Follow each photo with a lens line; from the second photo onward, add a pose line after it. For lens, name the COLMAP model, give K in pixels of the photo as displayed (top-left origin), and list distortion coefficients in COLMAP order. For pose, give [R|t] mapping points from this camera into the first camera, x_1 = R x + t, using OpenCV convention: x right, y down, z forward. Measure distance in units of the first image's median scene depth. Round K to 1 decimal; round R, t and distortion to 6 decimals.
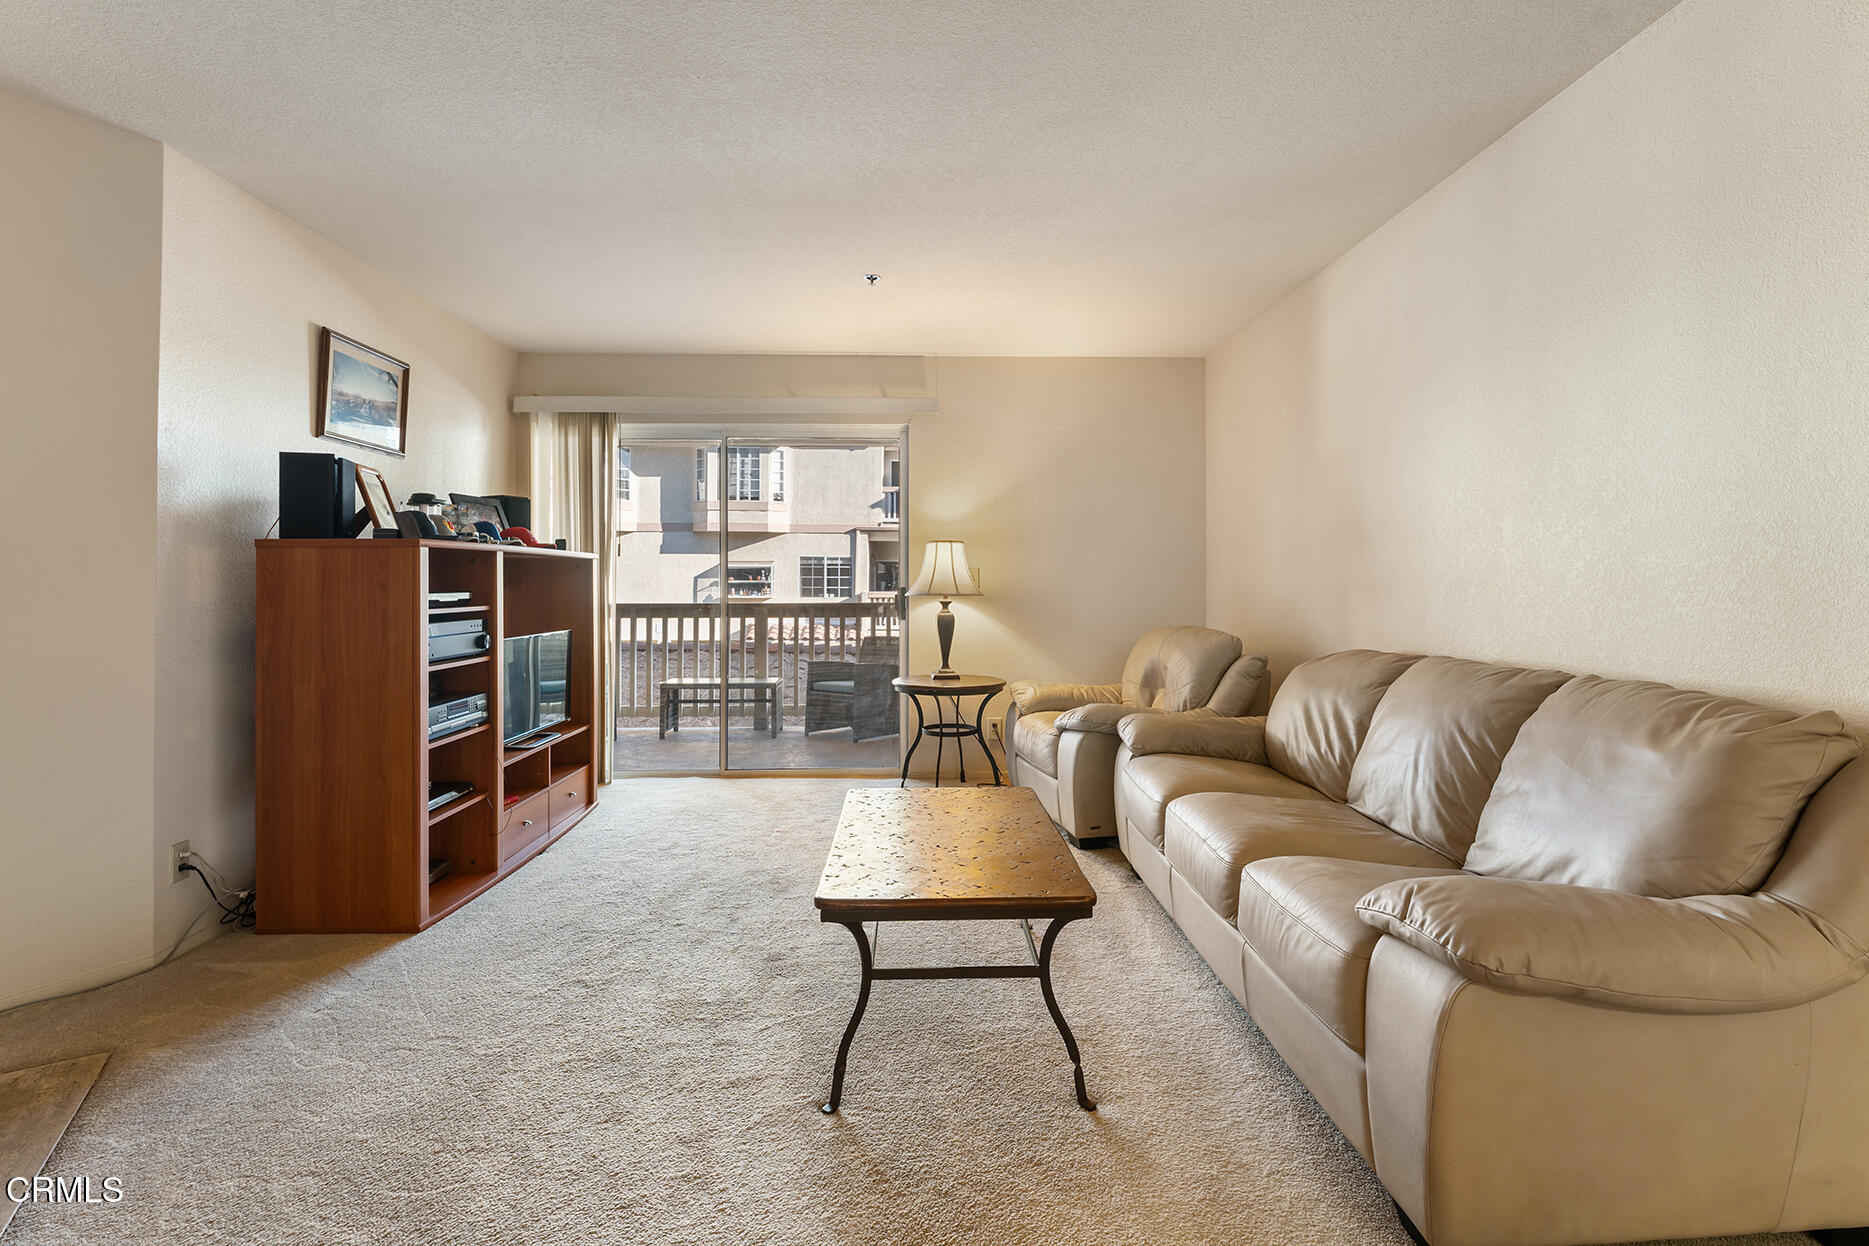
lens RADIAL K [[832.4, 0, 988.0], [0, 832.4, 575.1], [0, 0, 1]] dist [-0.002958, 0.000262]
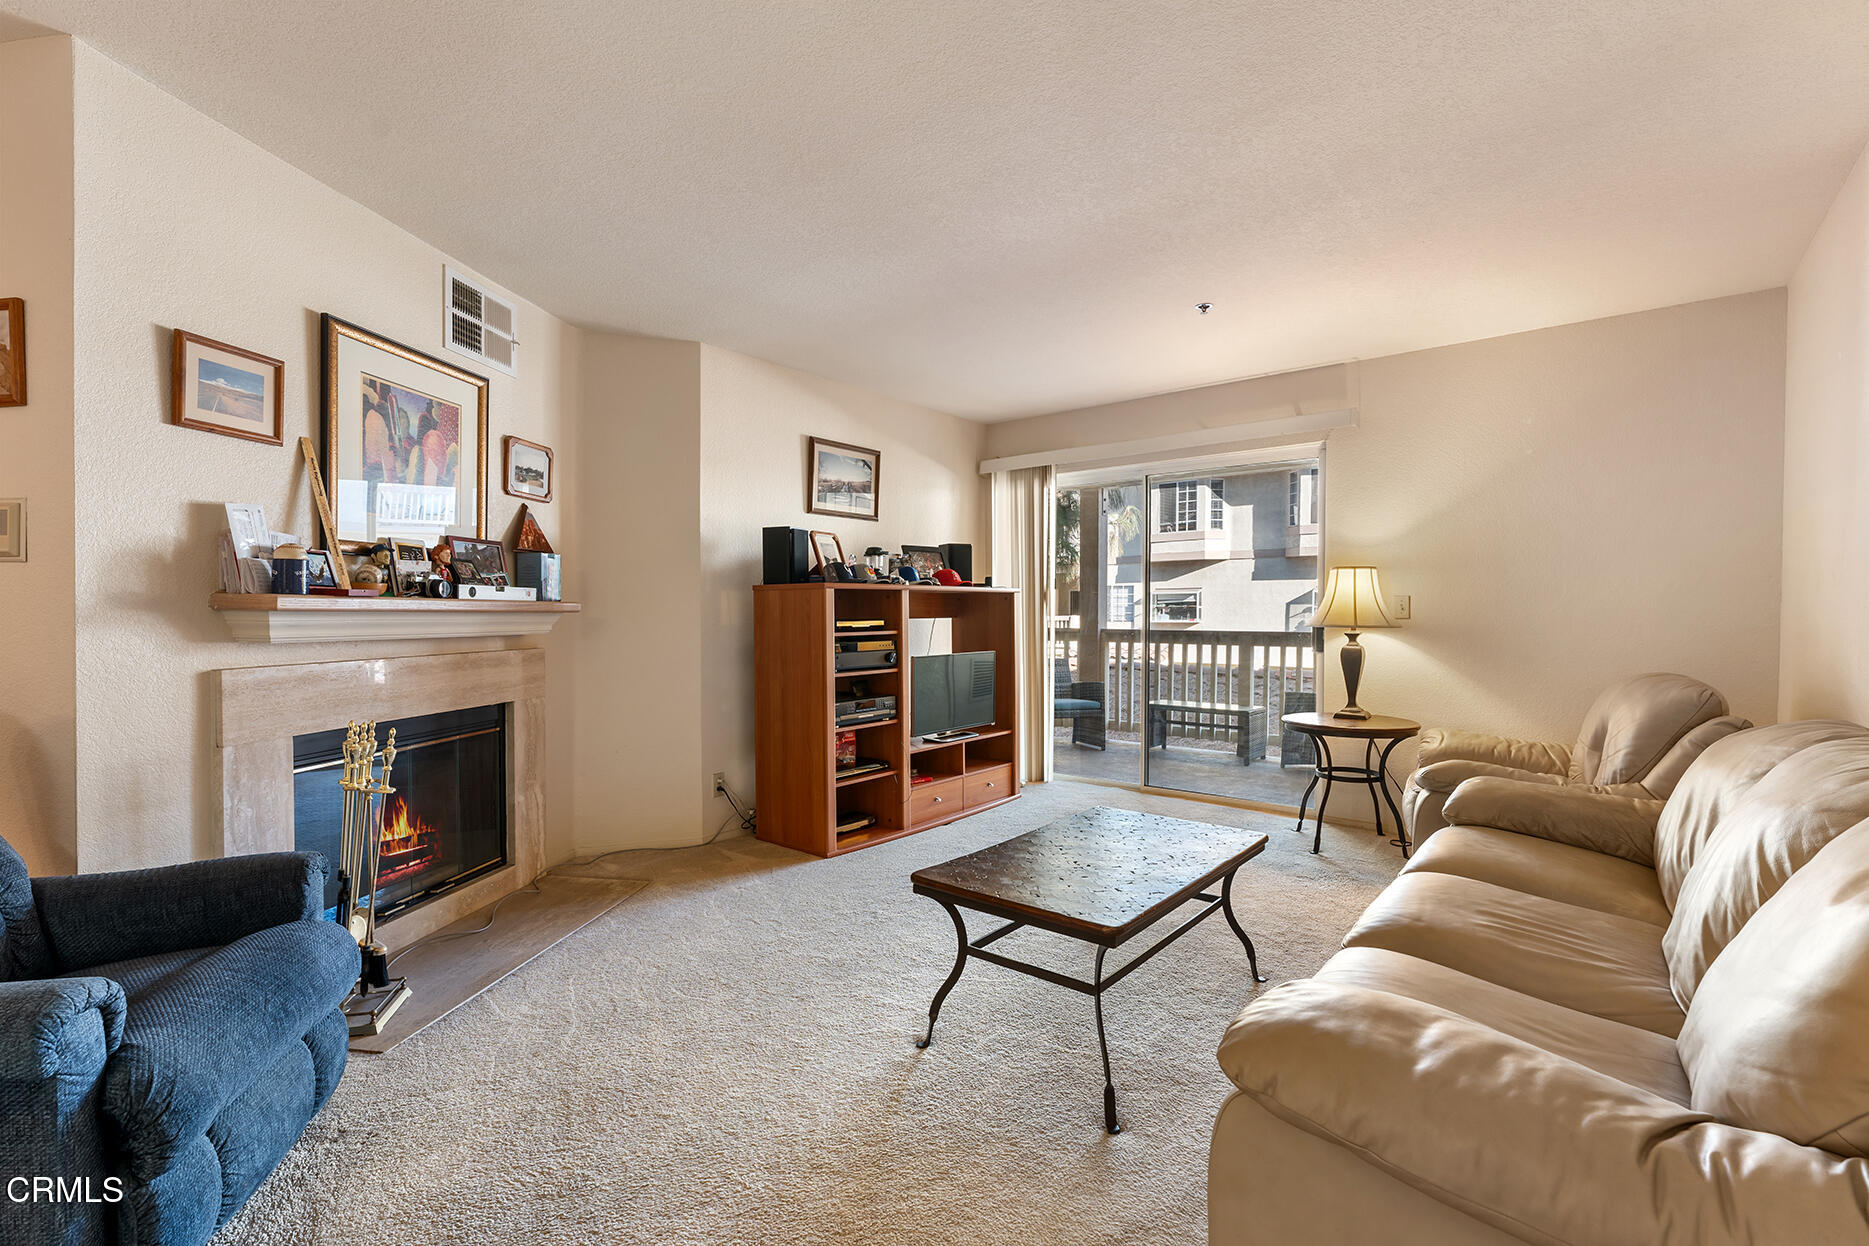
lens RADIAL K [[832.4, 0, 971.0], [0, 832.4, 623.7], [0, 0, 1]] dist [-0.002958, 0.000262]
pose [[0.762021, 0.011092, -0.647457, 0.228113], [0.006494, 0.999672, 0.024770, -0.003973], [0.647519, -0.023080, 0.761699, 0.042723]]
